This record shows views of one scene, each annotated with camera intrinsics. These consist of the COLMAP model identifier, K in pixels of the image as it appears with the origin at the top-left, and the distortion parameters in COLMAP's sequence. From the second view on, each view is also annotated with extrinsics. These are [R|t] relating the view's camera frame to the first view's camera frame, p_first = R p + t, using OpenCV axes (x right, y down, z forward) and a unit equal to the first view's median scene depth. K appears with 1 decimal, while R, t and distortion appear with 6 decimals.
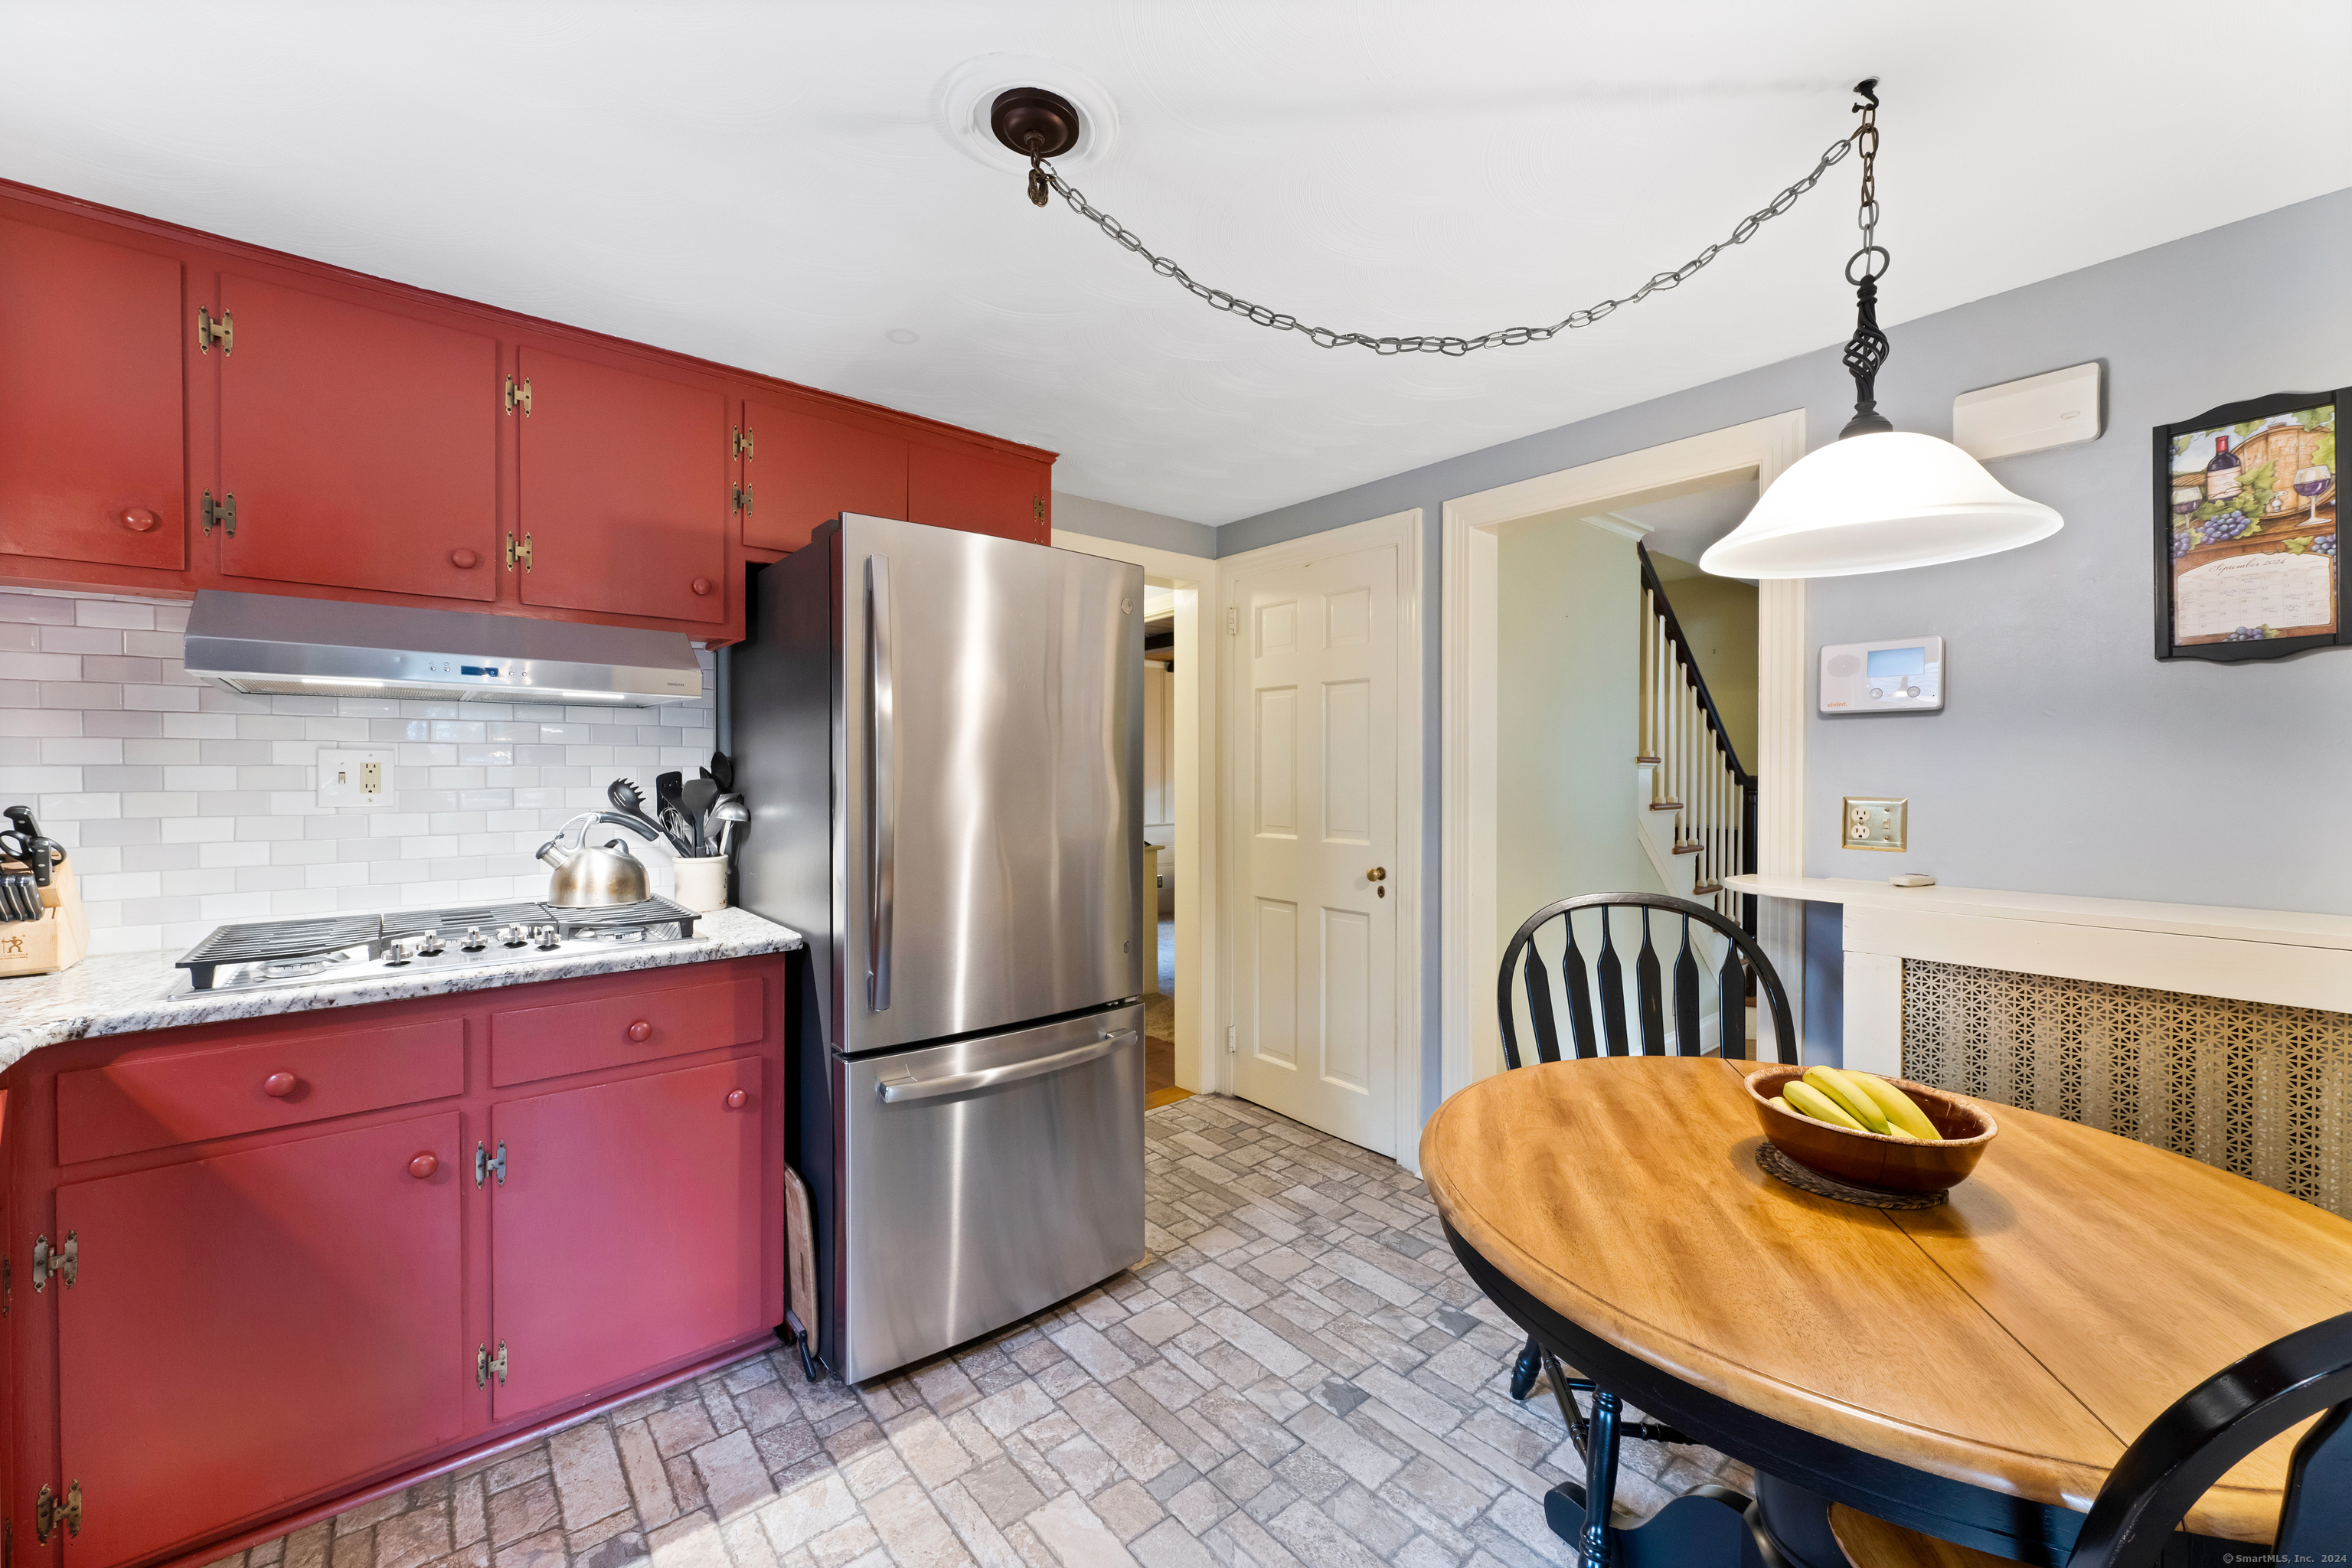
lens RADIAL K [[931.8, 0, 1180.5], [0, 931.8, 779.3], [0, 0, 1]] dist [0.001909, 0.000124]
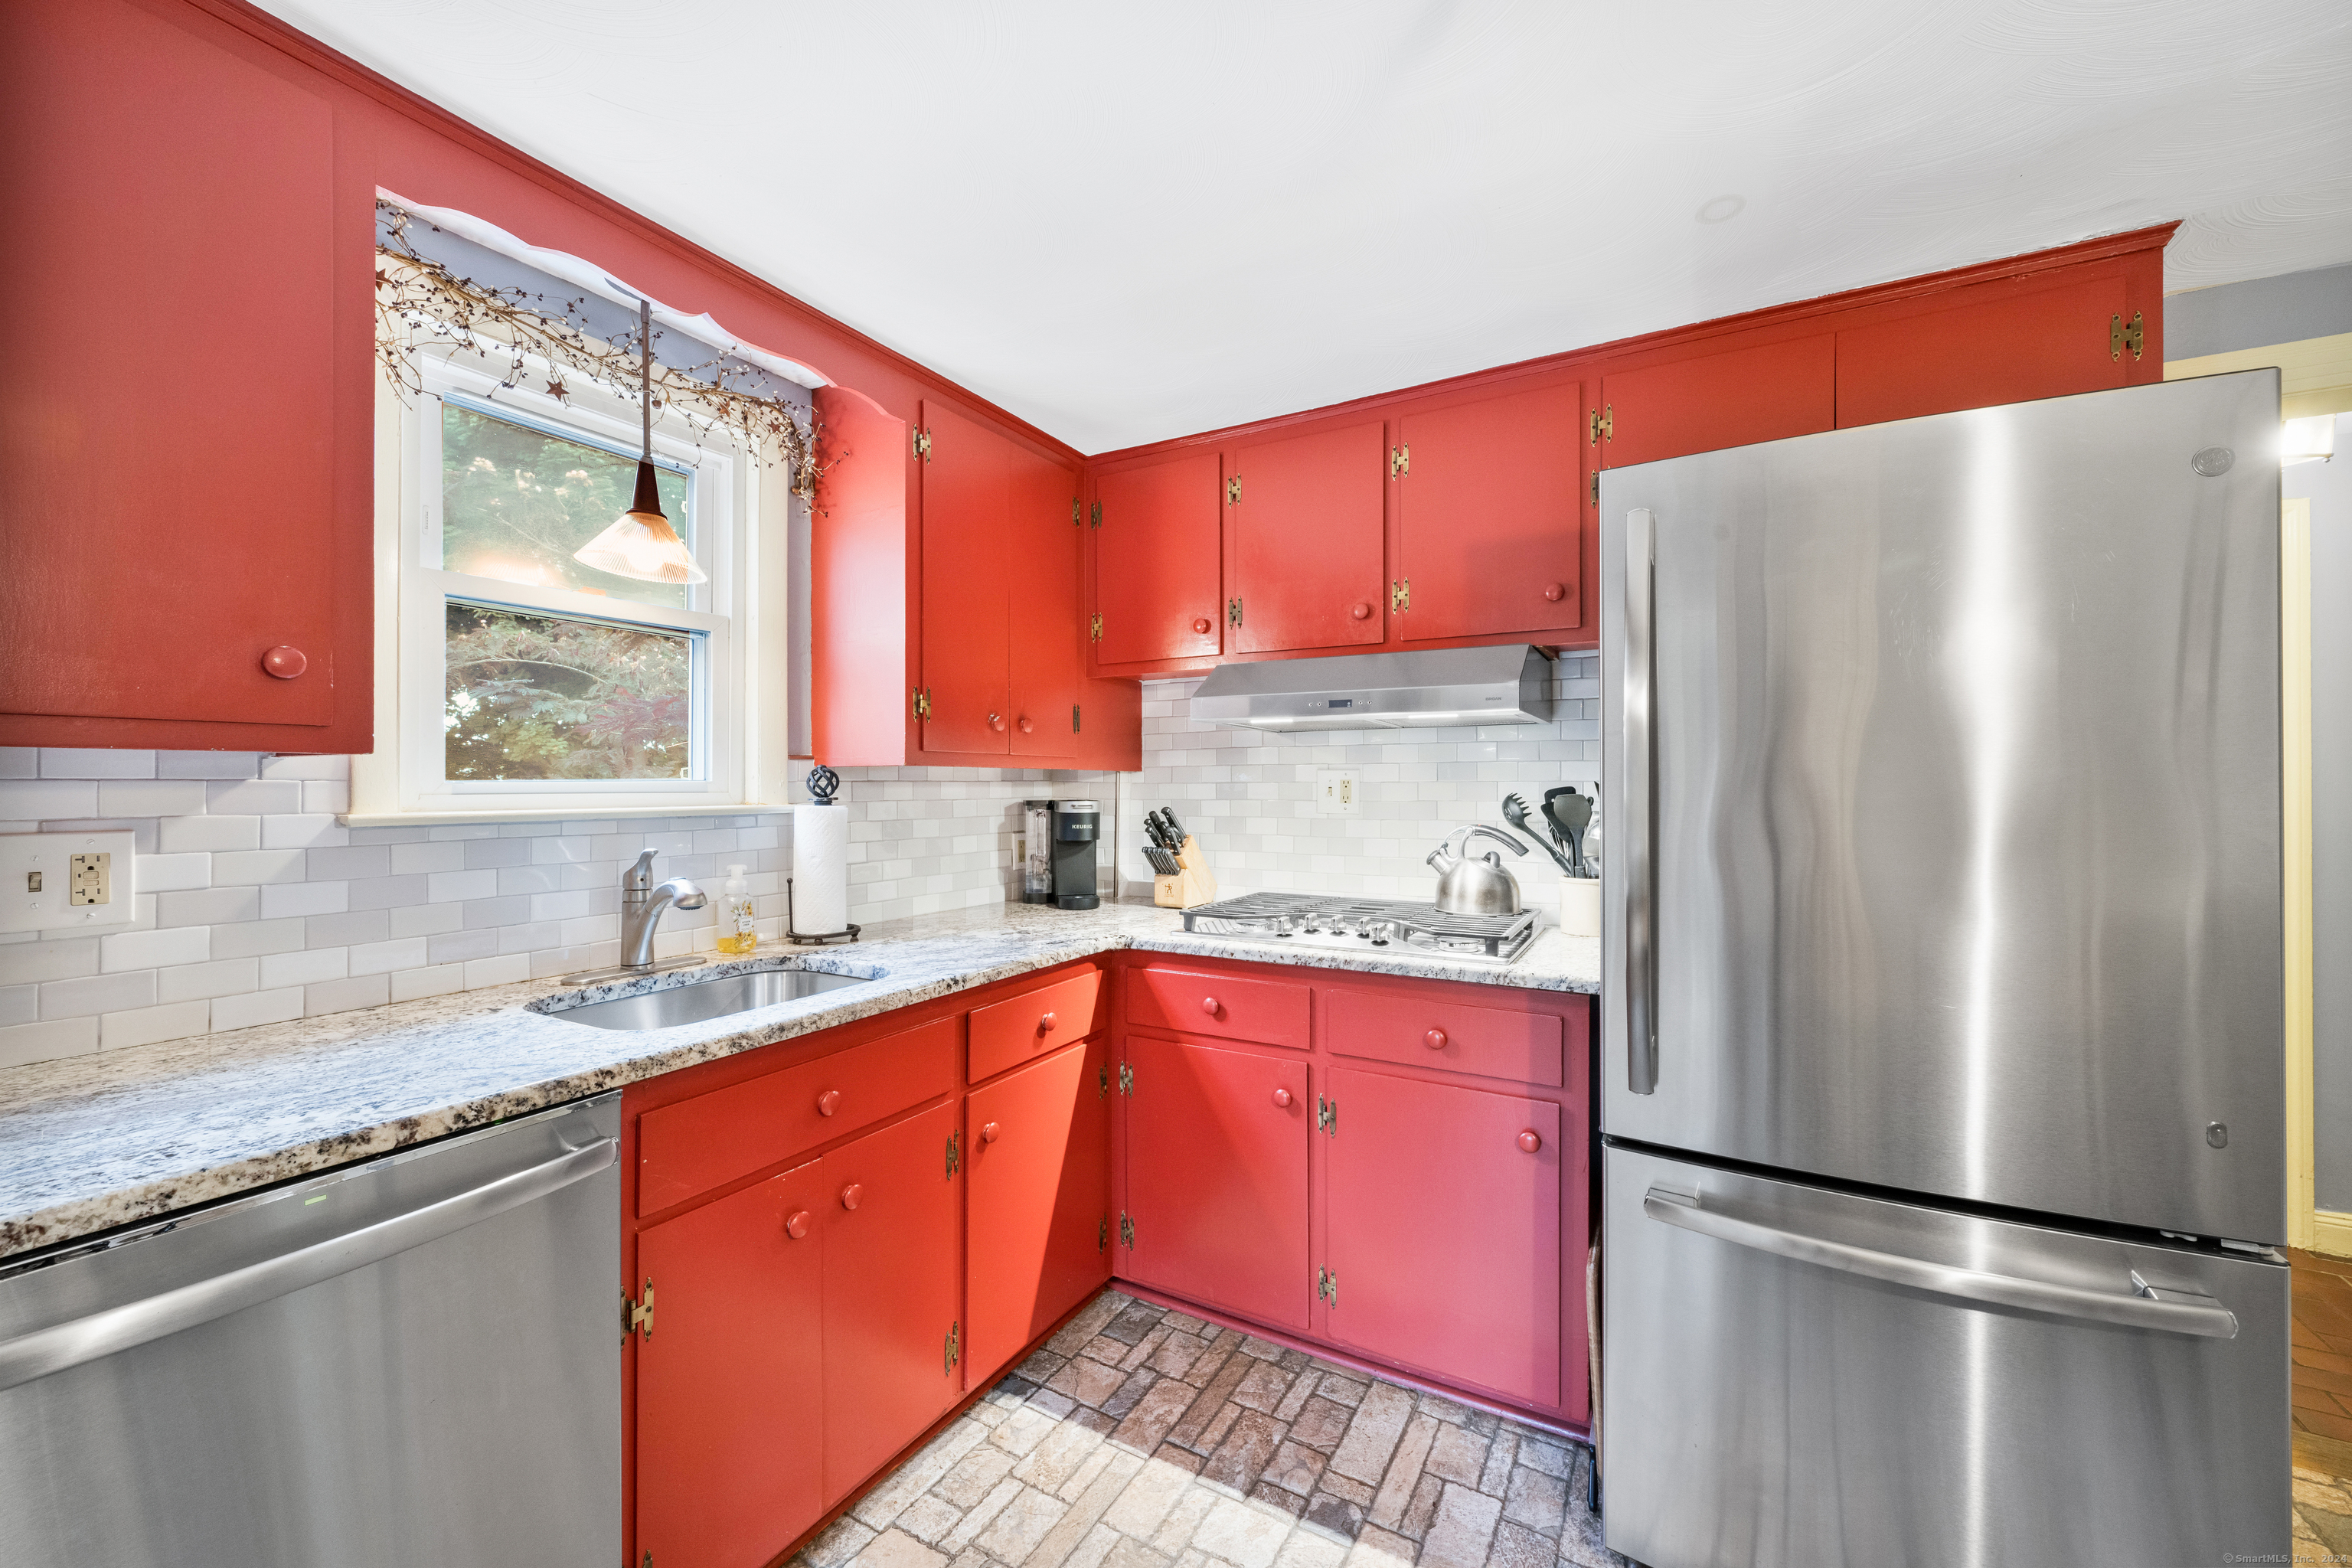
lens RADIAL K [[911.6, 0, 1182.5], [0, 911.6, 780.3], [0, 0, 1]] dist [0.000973, 0.000188]
pose [[0.347698, -0.007110, -0.937580, 0.258069], [-0.007622, 0.999917, -0.010409, -0.002355], [0.937576, 0.010765, 0.347615, 0.368985]]
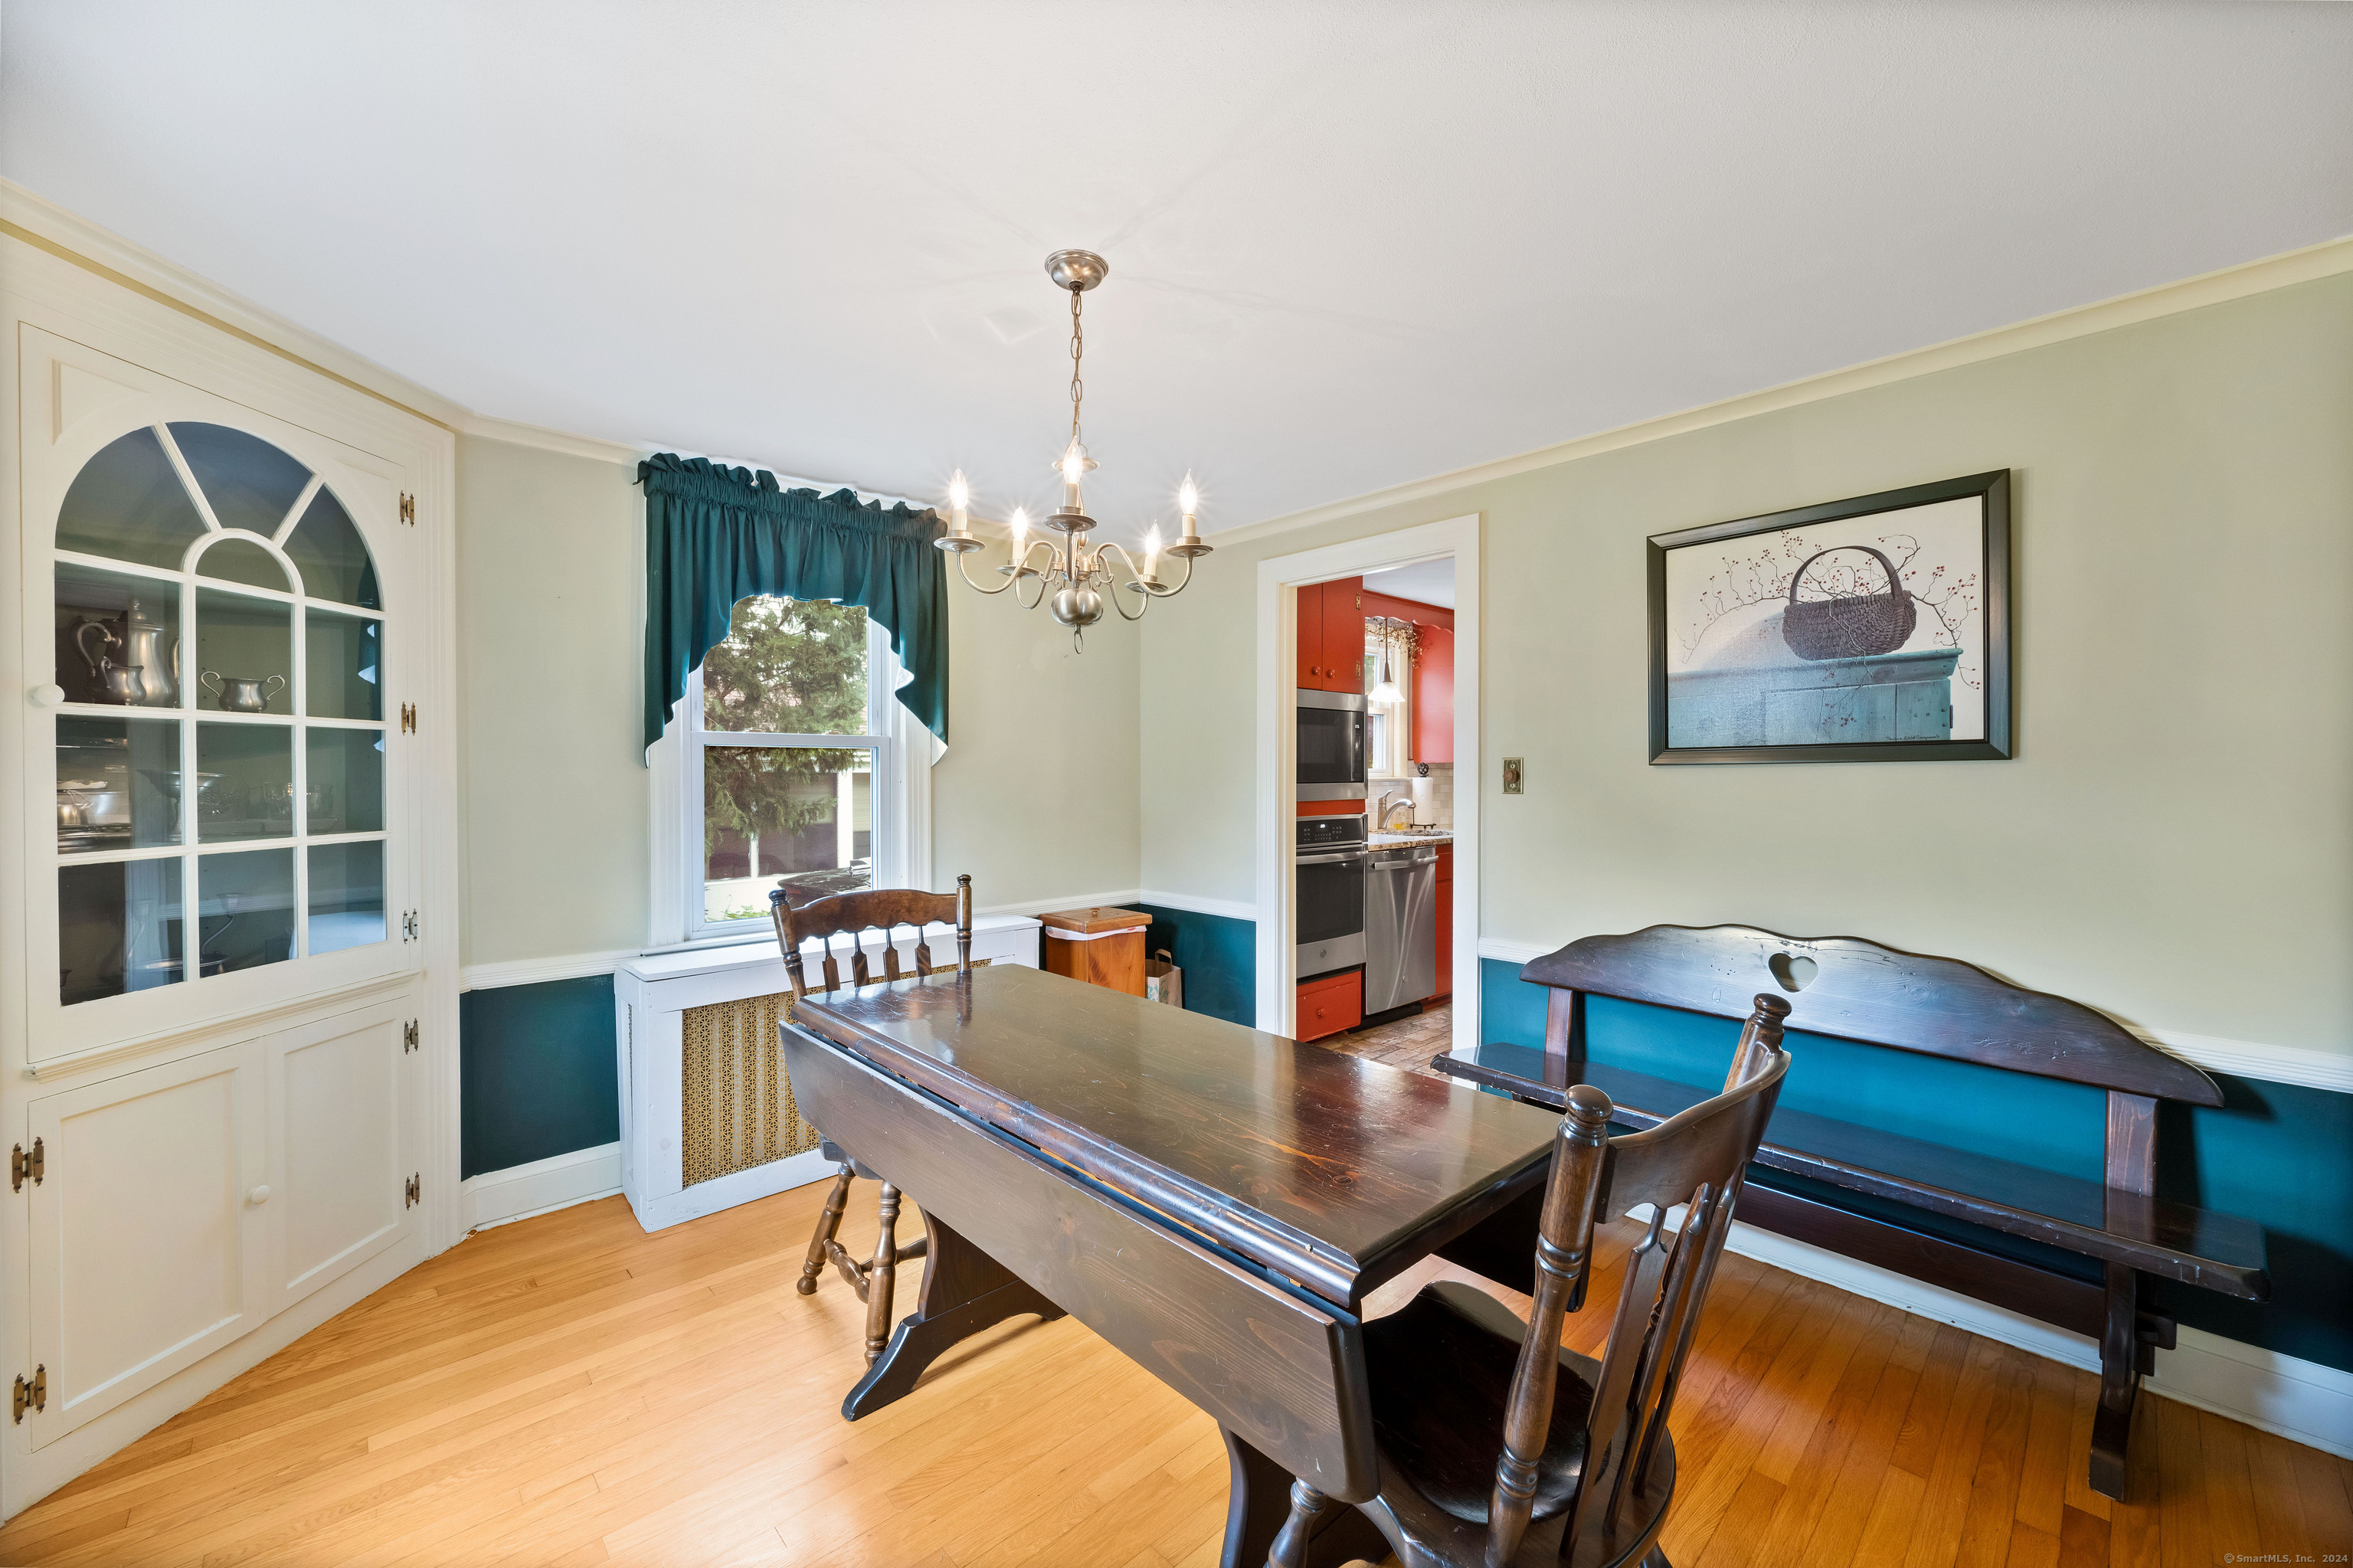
lens RADIAL K [[917.6, 0, 1202.2], [0, 917.6, 776.7], [0, 0, 1]] dist [-0.001161, 0.000087]
pose [[0.082358, 0.003107, -0.996598, 2.007230], [-0.010940, 0.999938, 0.002213, 0.018185], [0.996543, 0.010721, 0.082386, -0.603917]]
